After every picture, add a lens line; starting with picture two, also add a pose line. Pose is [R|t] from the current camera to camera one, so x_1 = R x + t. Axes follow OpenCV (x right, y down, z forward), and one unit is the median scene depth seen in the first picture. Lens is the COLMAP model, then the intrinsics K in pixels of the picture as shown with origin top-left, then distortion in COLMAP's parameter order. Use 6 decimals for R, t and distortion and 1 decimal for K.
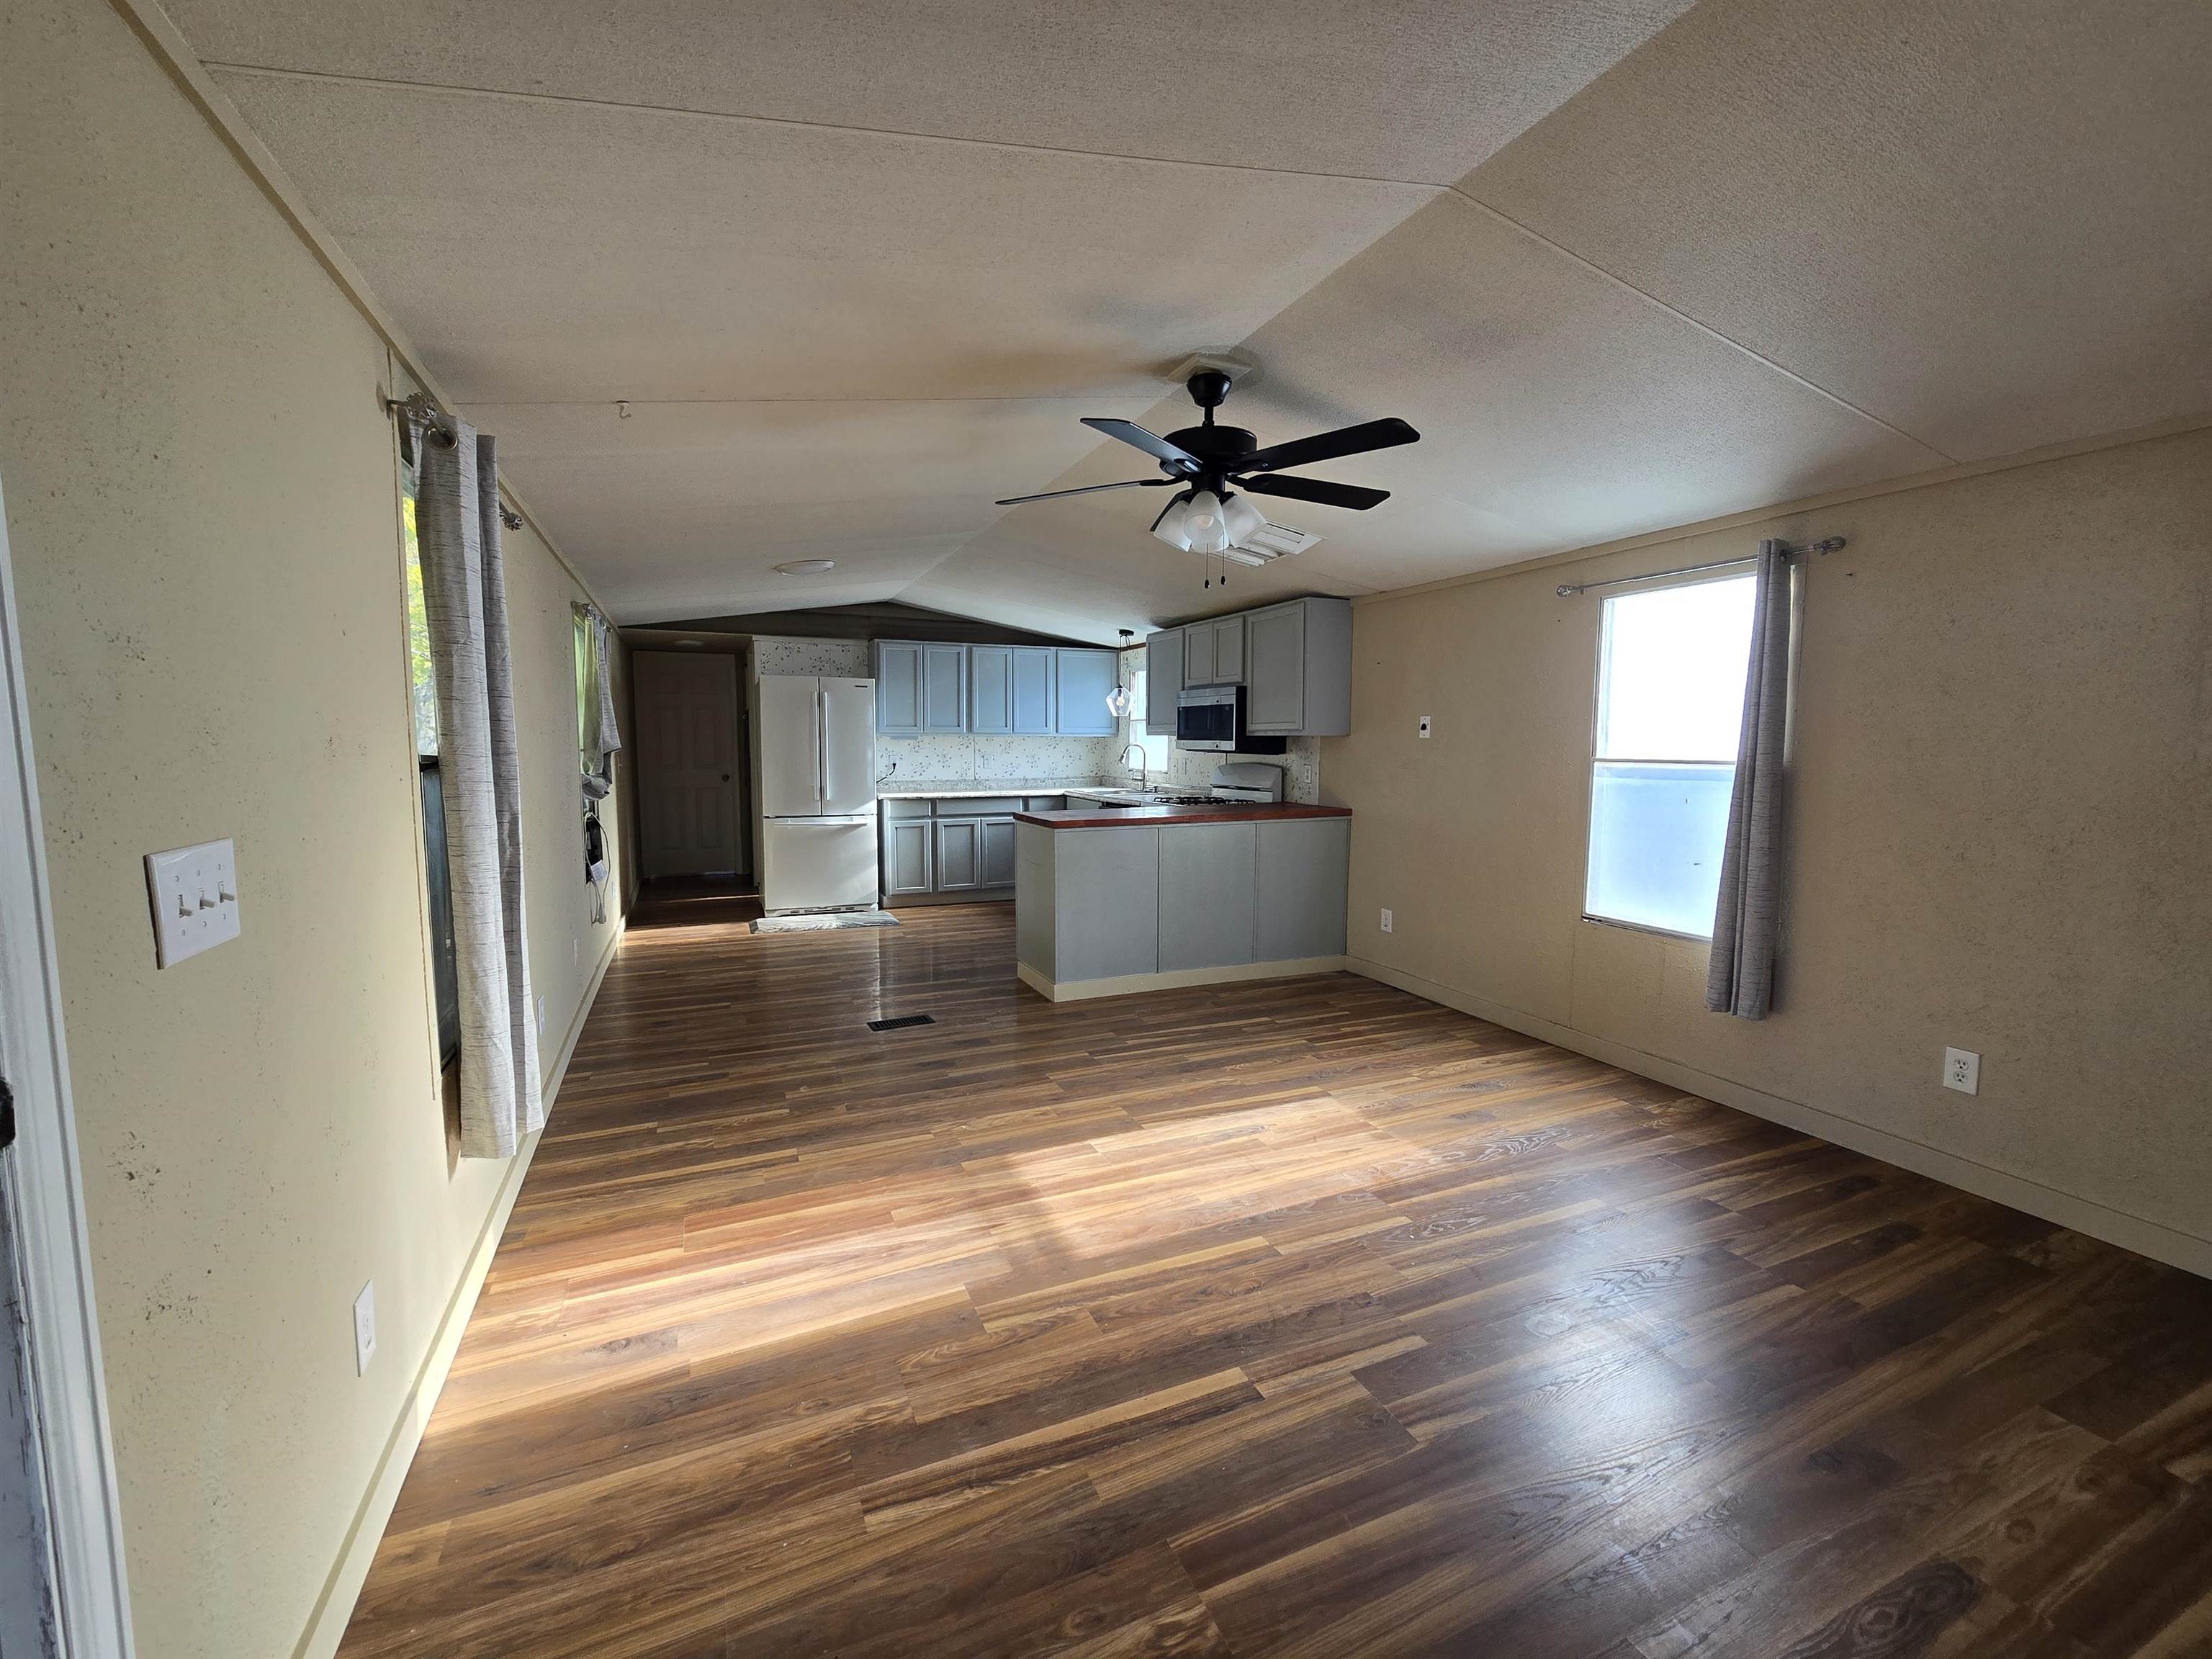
lens RADIAL K [[902.8, 0, 1102.4], [0, 902.8, 825.2], [0, 0, 1]] dist [-0.008241, 0.000065]
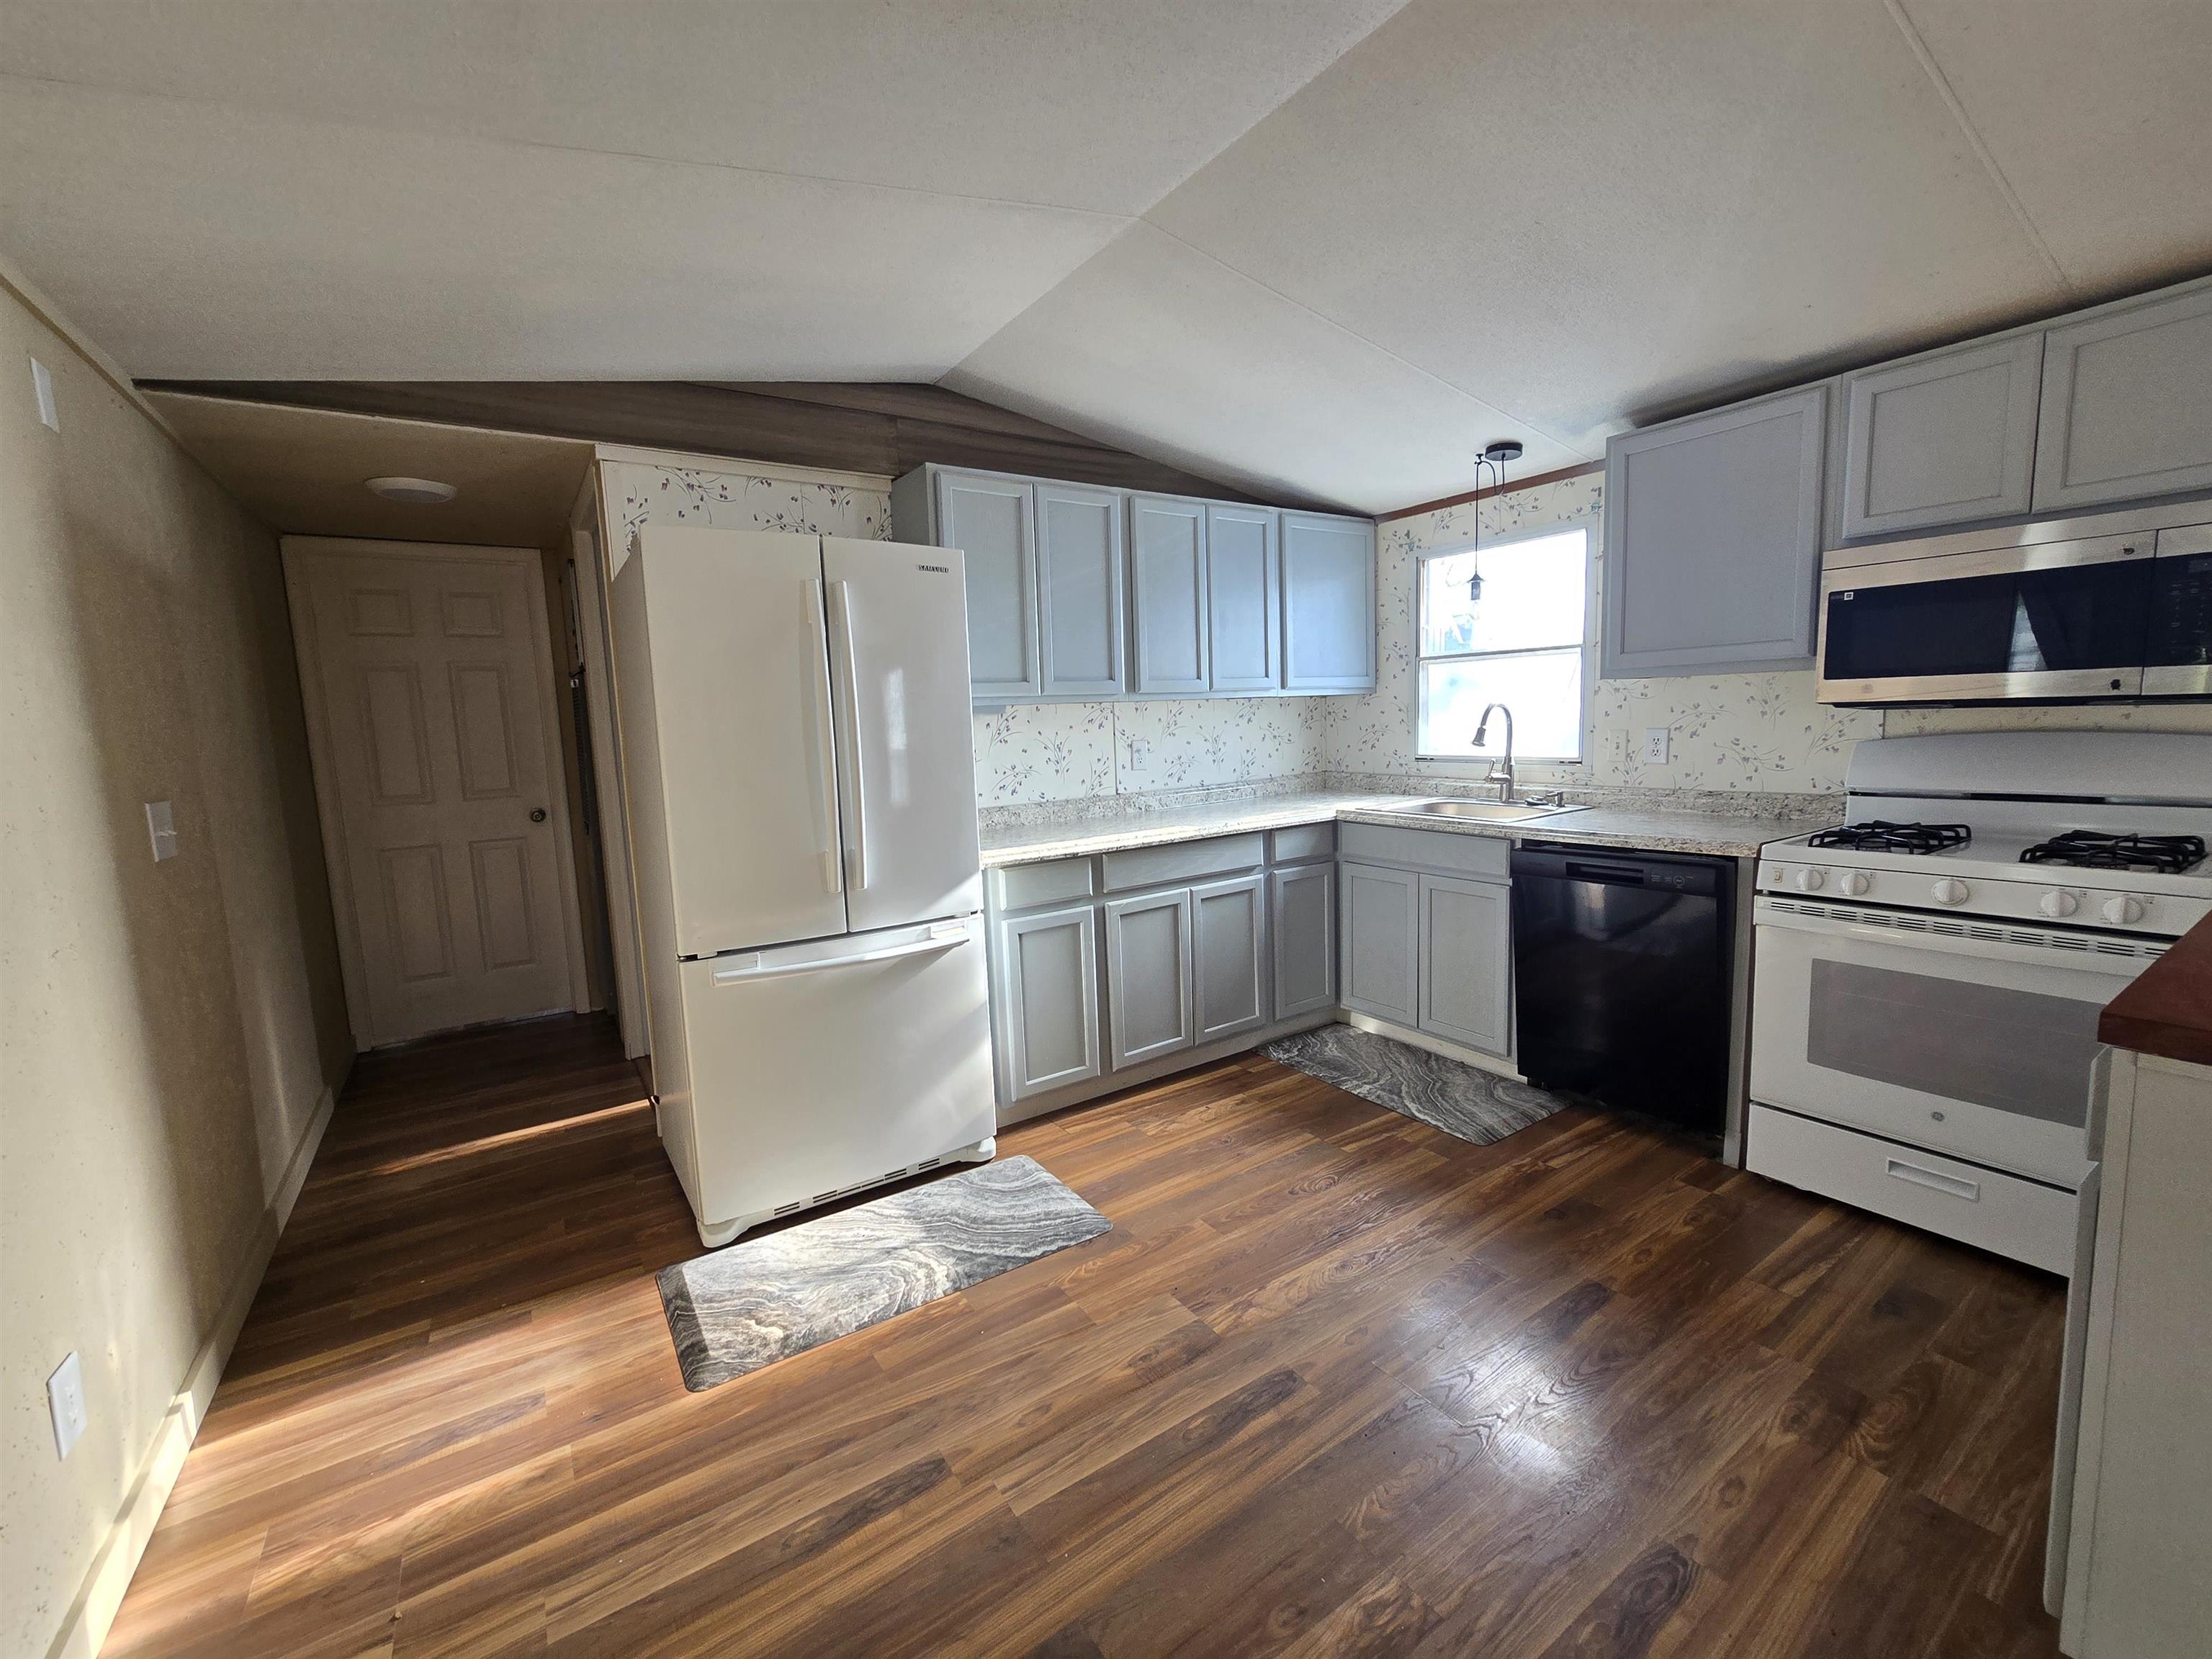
lens RADIAL K [[902.8, 0, 1101.4], [0, 902.8, 827.4], [0, 0, 1]] dist [-0.008241, 0.000065]
pose [[0.983729, -0.062092, 0.168590, -0.253603], [0.057525, 0.997836, 0.031847, -0.054224], [-0.170202, -0.021631, 0.985172, 0.594198]]
